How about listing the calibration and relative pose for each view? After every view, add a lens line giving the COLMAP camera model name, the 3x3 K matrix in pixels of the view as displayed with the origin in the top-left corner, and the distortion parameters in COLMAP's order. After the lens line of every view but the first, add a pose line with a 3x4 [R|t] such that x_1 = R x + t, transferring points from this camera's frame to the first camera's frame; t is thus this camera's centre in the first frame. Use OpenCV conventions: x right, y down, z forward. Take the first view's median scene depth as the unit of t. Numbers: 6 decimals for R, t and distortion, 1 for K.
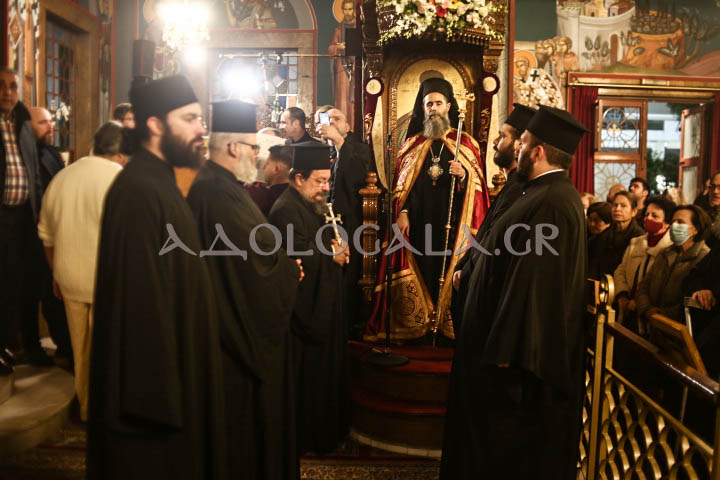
lens RADIAL K [[717.7, 0, 360.0], [0, 717.7, 240.0], [0, 0, 1]] dist [-0.164321, 0.009806]
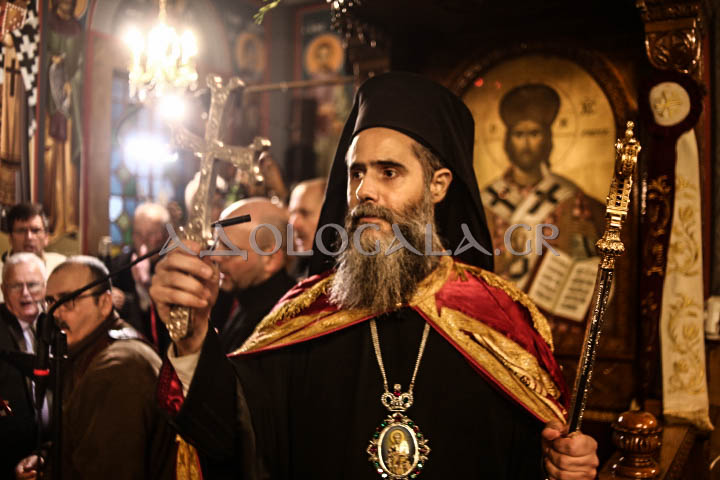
lens RADIAL K [[717.7, 0, 360.0], [0, 717.7, 240.0], [0, 0, 1]] dist [-0.164321, 0.009806]
pose [[0.939351, -0.029799, -0.341661, 0.146199], [-0.002893, 0.995494, -0.094777, -0.115641], [0.342946, 0.090017, 0.935032, 0.612574]]
